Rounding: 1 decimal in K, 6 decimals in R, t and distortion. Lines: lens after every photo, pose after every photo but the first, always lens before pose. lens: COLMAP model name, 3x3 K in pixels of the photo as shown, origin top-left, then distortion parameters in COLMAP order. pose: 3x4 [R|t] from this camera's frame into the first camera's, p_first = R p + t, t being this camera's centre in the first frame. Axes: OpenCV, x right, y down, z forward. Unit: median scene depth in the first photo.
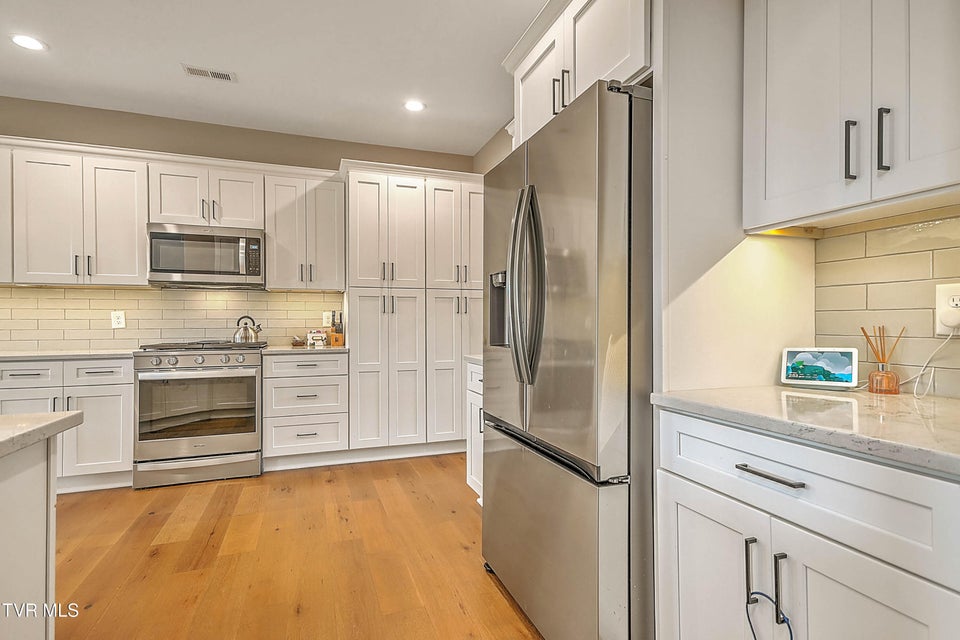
lens RADIAL K [[479.7, 0, 482.0], [0, 479.7, 317.7], [0, 0, 1]] dist [0.025763, 0.000699]
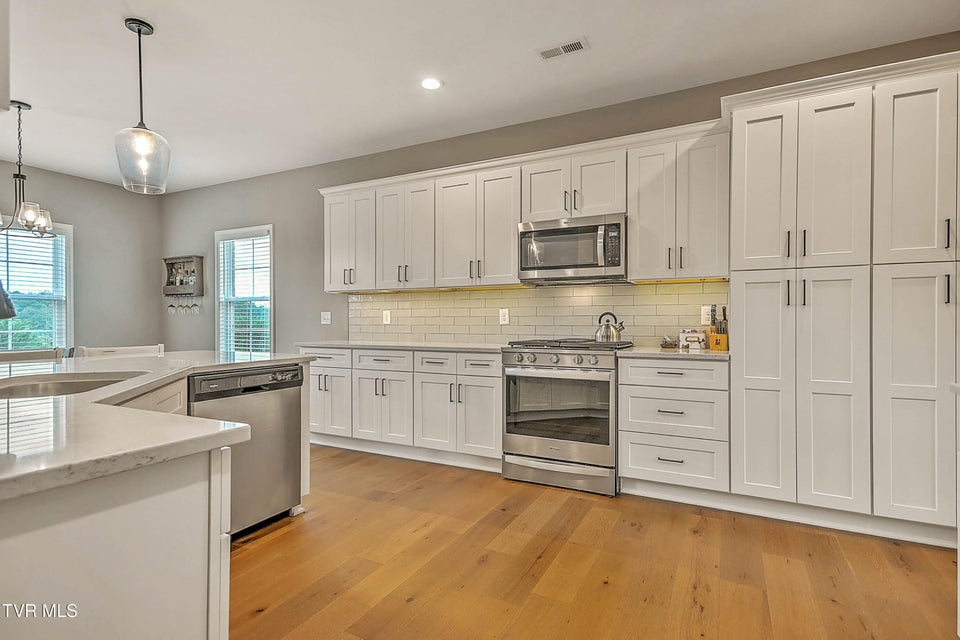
lens RADIAL K [[479.7, 0, 469.7], [0, 479.7, 322.4], [0, 0, 1]] dist [0.025763, 0.000699]
pose [[0.664202, 0.004647, -0.747539, 0.011054], [0.005832, 0.999918, 0.011398, 0.003760], [0.747531, -0.011930, 0.664120, 0.226035]]
